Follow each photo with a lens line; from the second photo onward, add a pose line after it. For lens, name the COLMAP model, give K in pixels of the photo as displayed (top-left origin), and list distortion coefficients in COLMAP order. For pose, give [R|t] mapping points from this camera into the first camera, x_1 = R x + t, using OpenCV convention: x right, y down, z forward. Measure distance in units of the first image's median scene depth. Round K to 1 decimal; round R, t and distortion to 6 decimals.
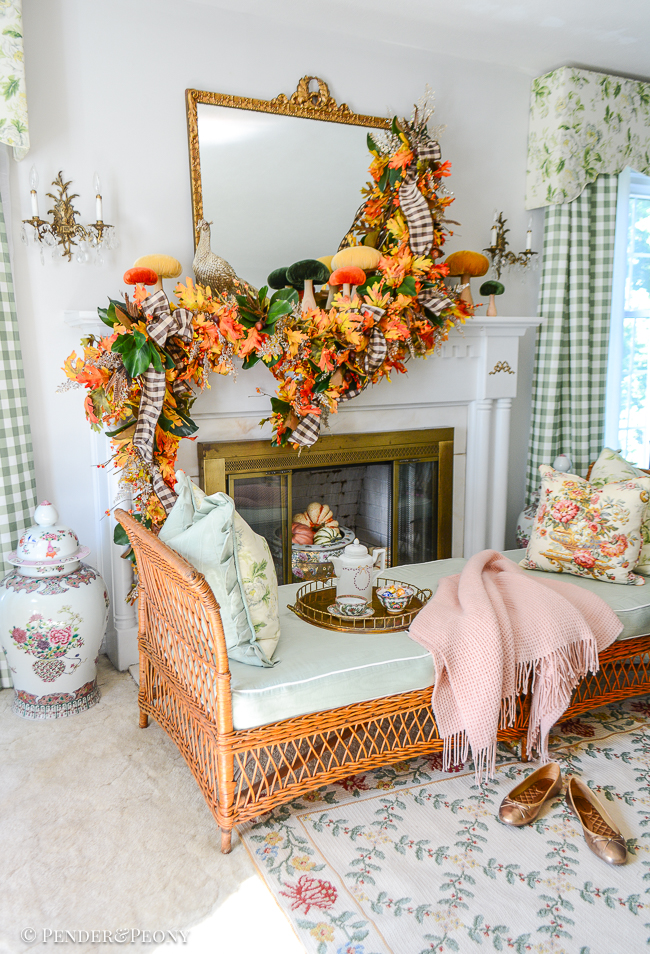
lens RADIAL K [[790.6, 0, 317.2], [0, 790.6, 489.5], [0, 0, 1]] dist [0.048099, -0.050374]
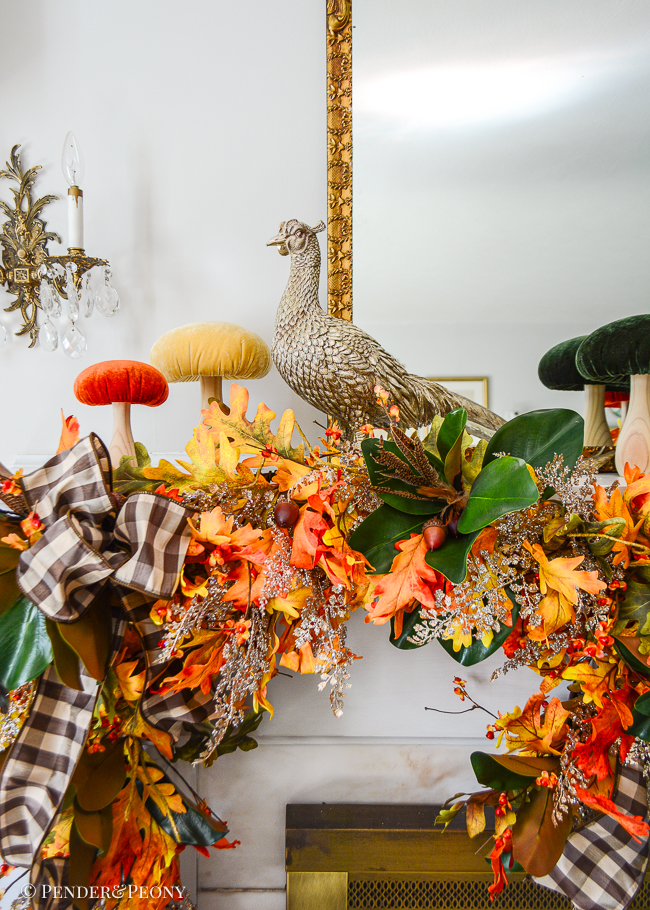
lens RADIAL K [[758.3, 0, 299.7], [0, 758.3, 460.4], [0, 0, 1]] dist [0.092449, -0.110575]
pose [[0.877439, 0.047437, -0.477337, 0.020643], [-0.093734, 0.992871, -0.073630, -0.196854], [0.470442, 0.109349, 0.875630, 0.671486]]
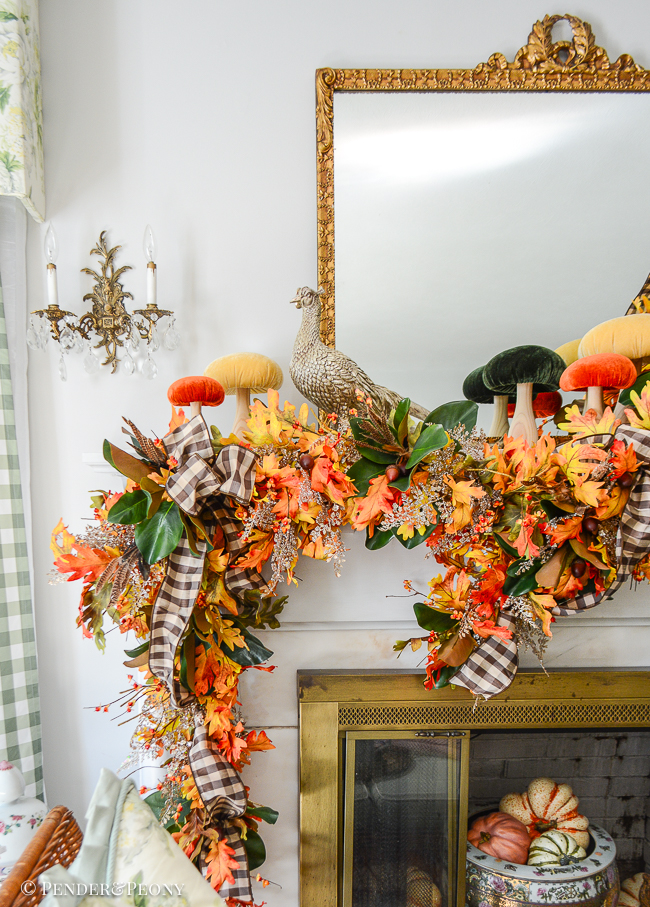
lens RADIAL K [[954.6, 0, 254.6], [0, 954.6, 602.6], [0, 0, 1]] dist [0.096008, -0.133775]
pose [[0.895847, 0.056363, -0.440775, 0.128544], [-0.076461, 0.996681, -0.027955, -0.087605], [0.437736, 0.058746, 0.897182, 0.356809]]
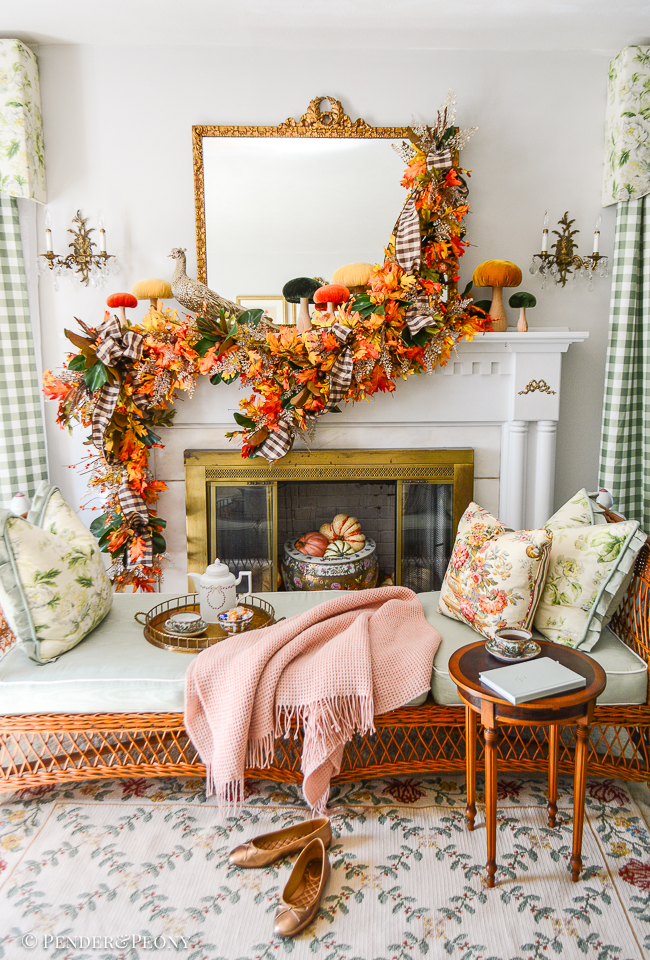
lens RADIAL K [[842.5, 0, 362.0], [0, 842.5, 460.0], [0, 0, 1]] dist [0.041510, -0.017522]
pose [[0.904009, 0.077518, -0.420427, 0.554765], [-0.081502, 0.996637, 0.008511, -0.075172], [0.419673, 0.026572, 0.907286, 0.058592]]
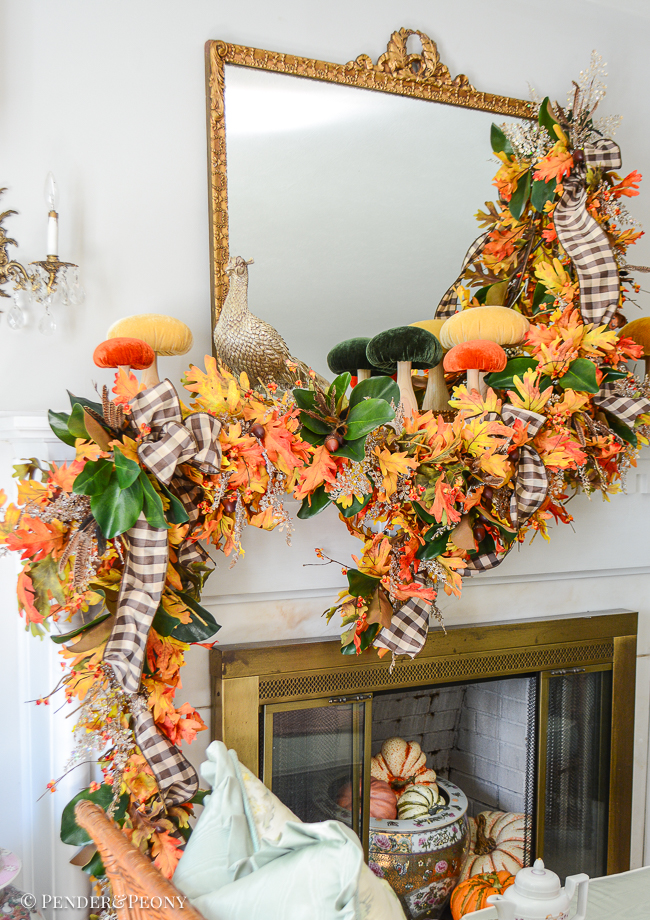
lens RADIAL K [[1142.9, 0, 336.7], [0, 1142.9, 546.6], [0, 0, 1]] dist [-0.014052, -0.081046]
pose [[0.999343, 0.012875, 0.033873, -0.091337], [-0.010040, 0.996534, -0.082582, -0.064581], [-0.034818, 0.082188, 0.996008, 0.197503]]
